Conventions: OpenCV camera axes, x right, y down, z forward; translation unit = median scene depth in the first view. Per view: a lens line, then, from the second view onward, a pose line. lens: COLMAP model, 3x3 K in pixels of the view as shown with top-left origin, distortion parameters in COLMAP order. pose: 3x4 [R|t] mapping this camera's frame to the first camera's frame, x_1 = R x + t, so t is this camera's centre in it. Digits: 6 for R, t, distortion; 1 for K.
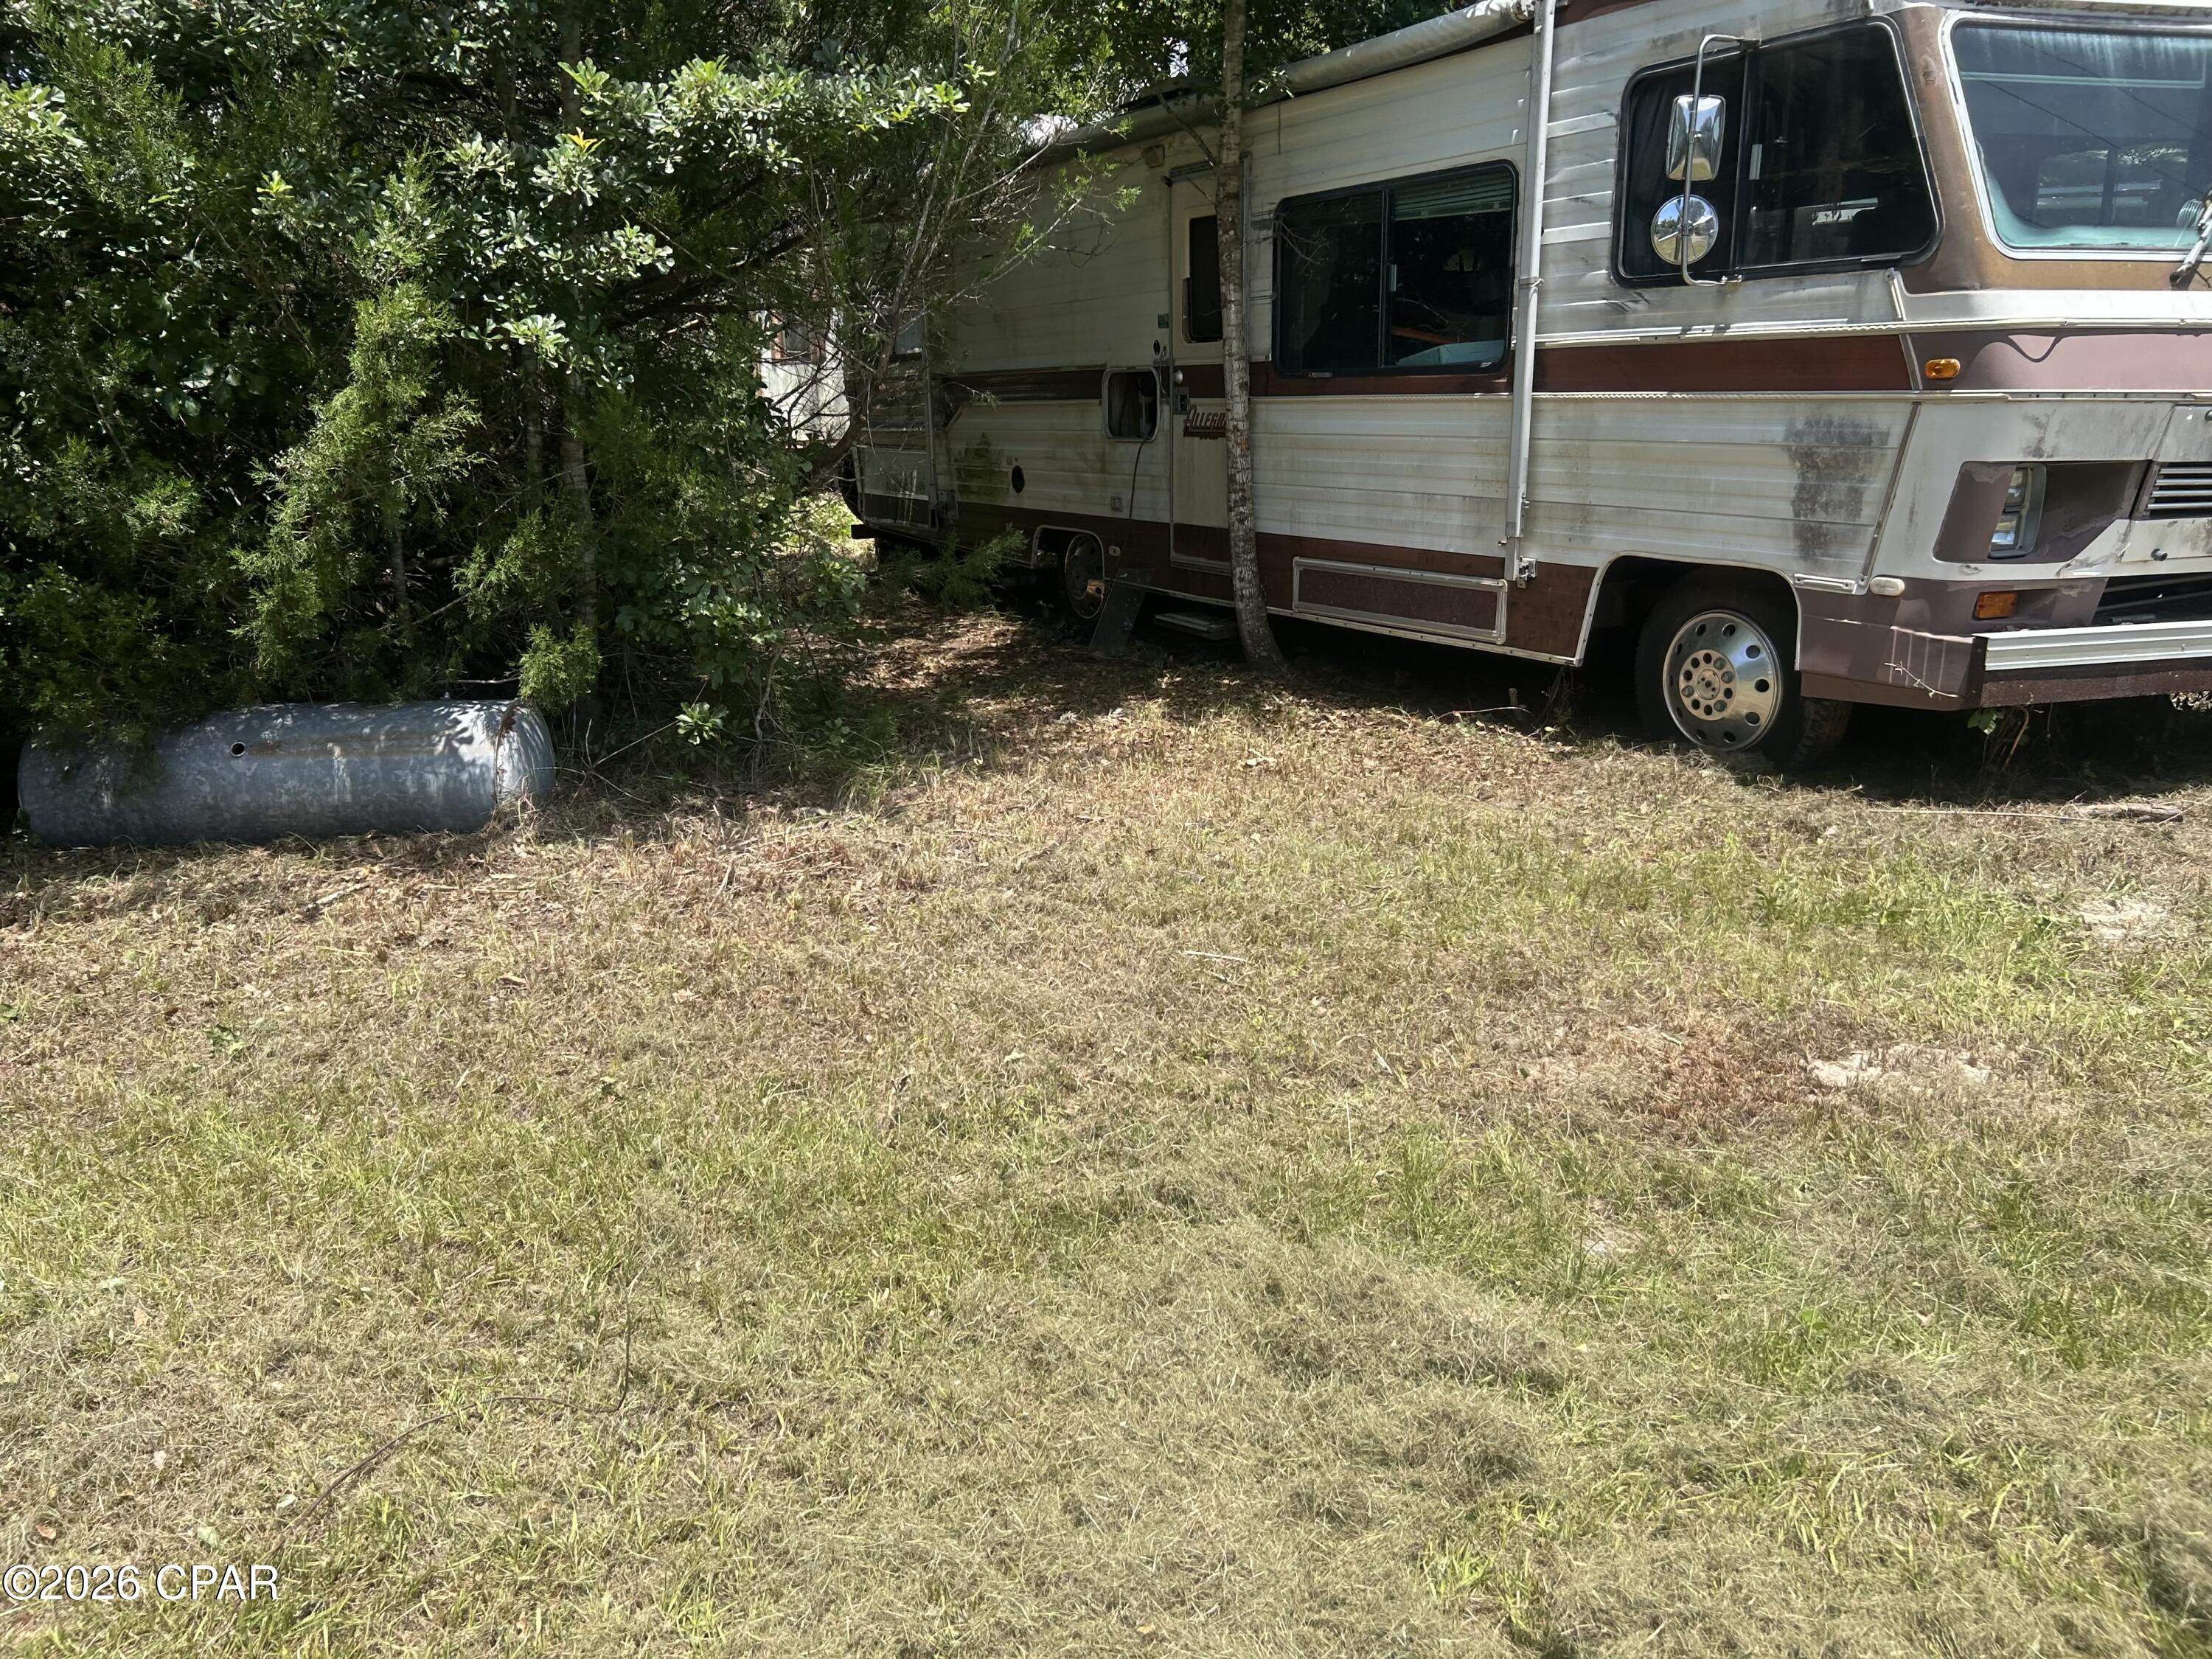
lens RADIAL K [[1670.0, 0, 1102.8], [0, 1670.0, 836.9], [0, 0, 1]] dist [0.038653, -0.055312]
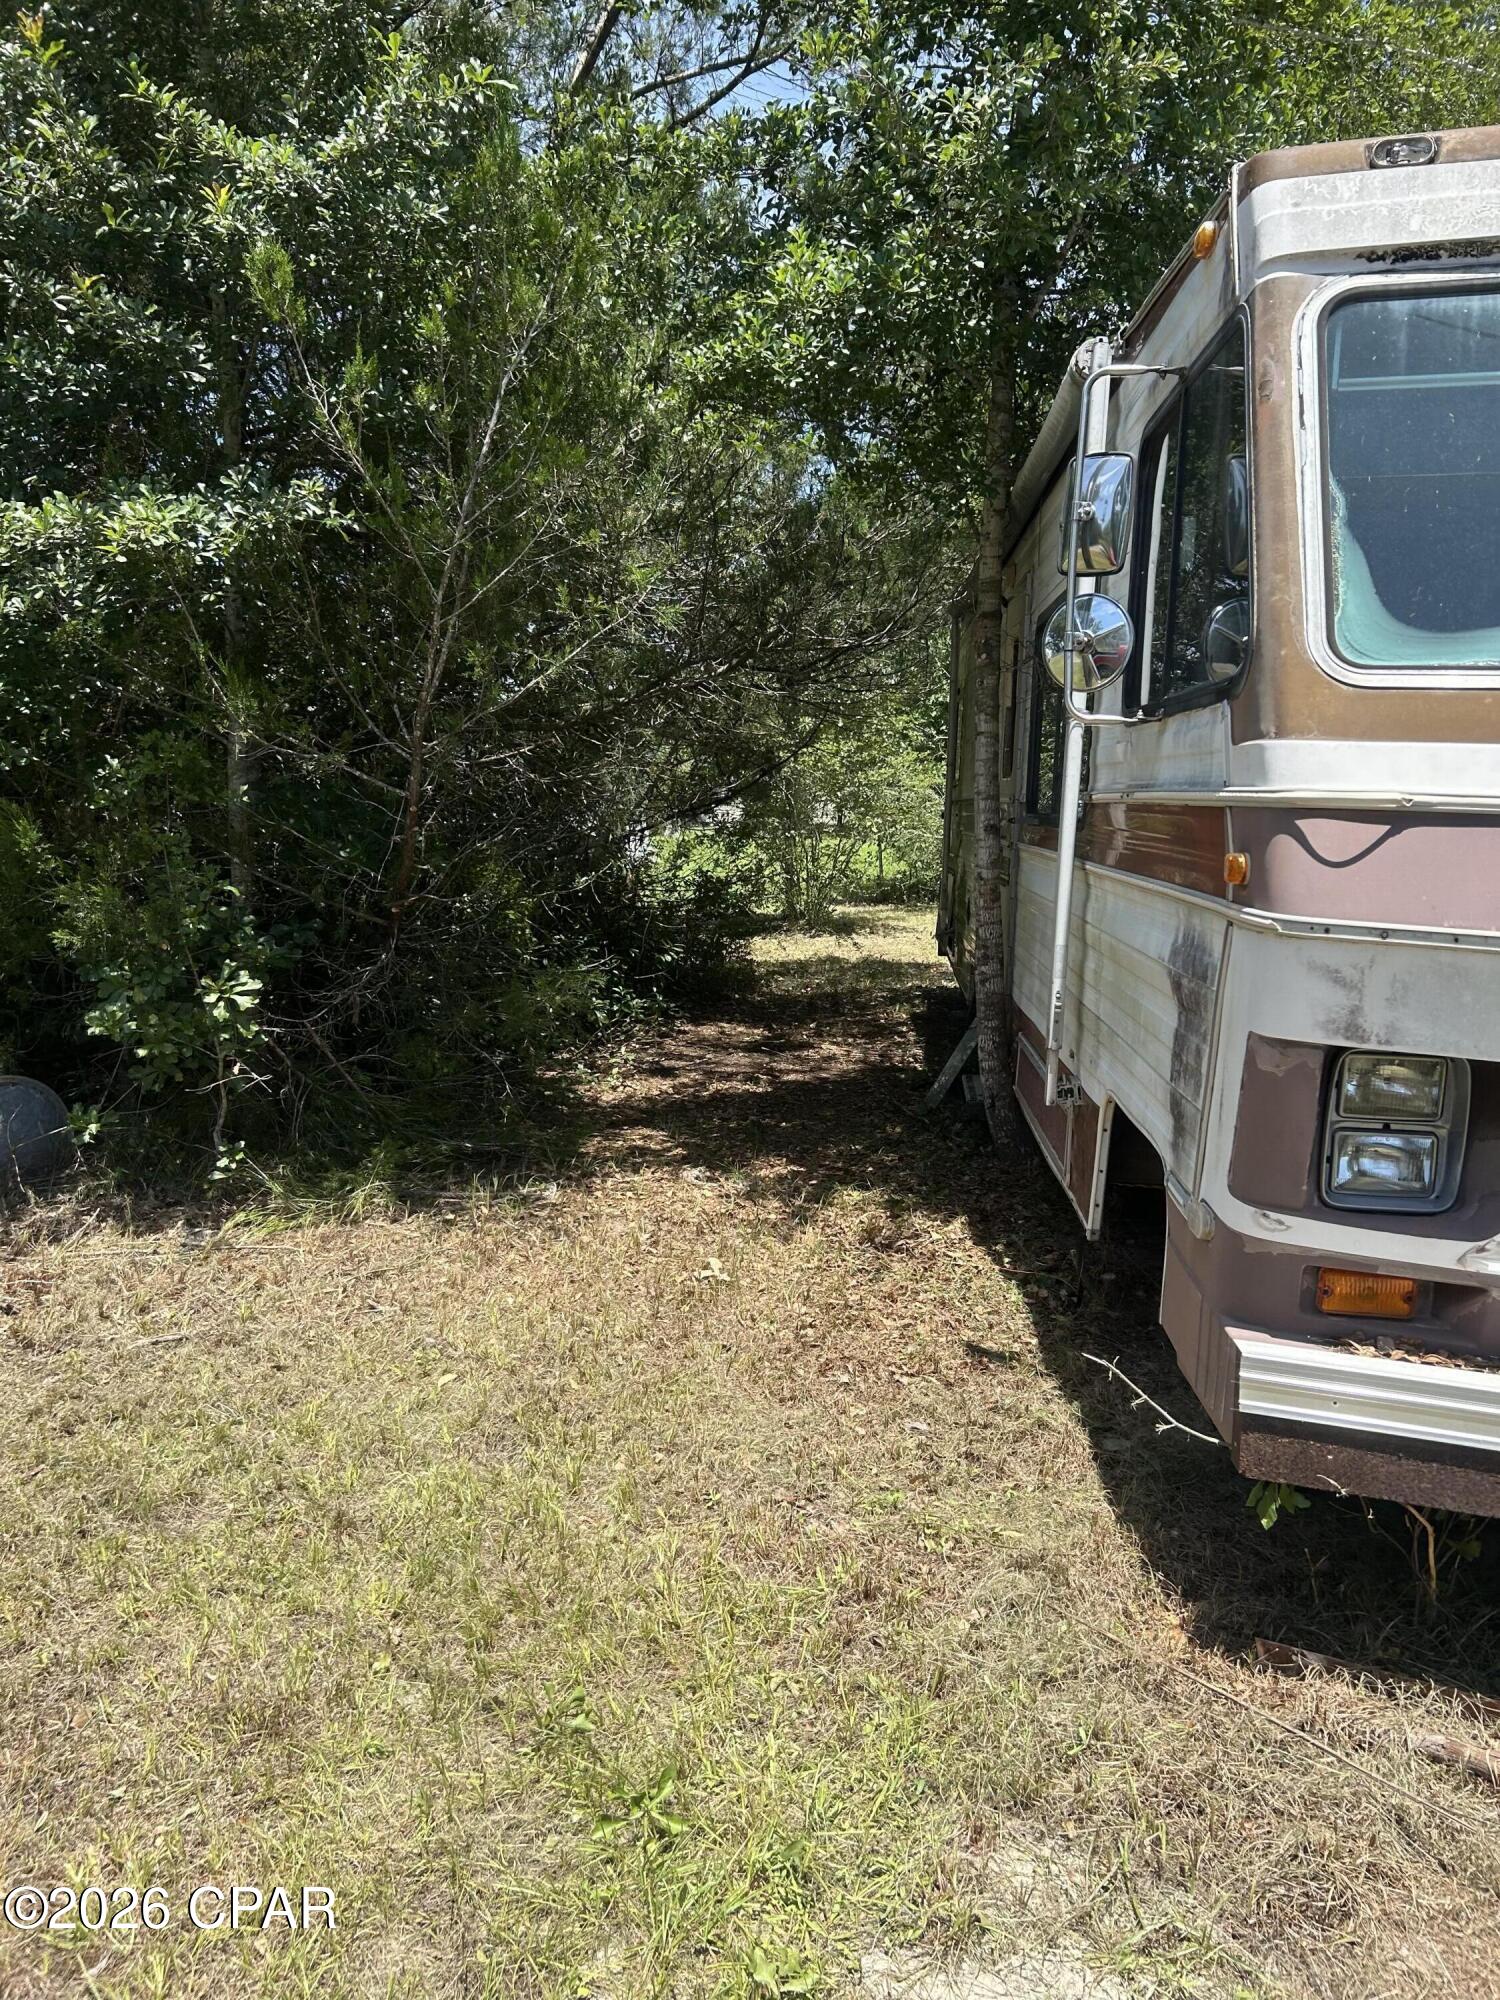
lens RADIAL K [[1509.9, 0, 751.0], [0, 1509.9, 1001.8], [0, 0, 1]] dist [0.038653, -0.055312]
pose [[0.841970, 0.129092, -0.523853, 0.124931], [-0.197013, 0.977468, -0.075776, -0.031608], [0.502268, 0.167007, 0.848431, 0.094453]]
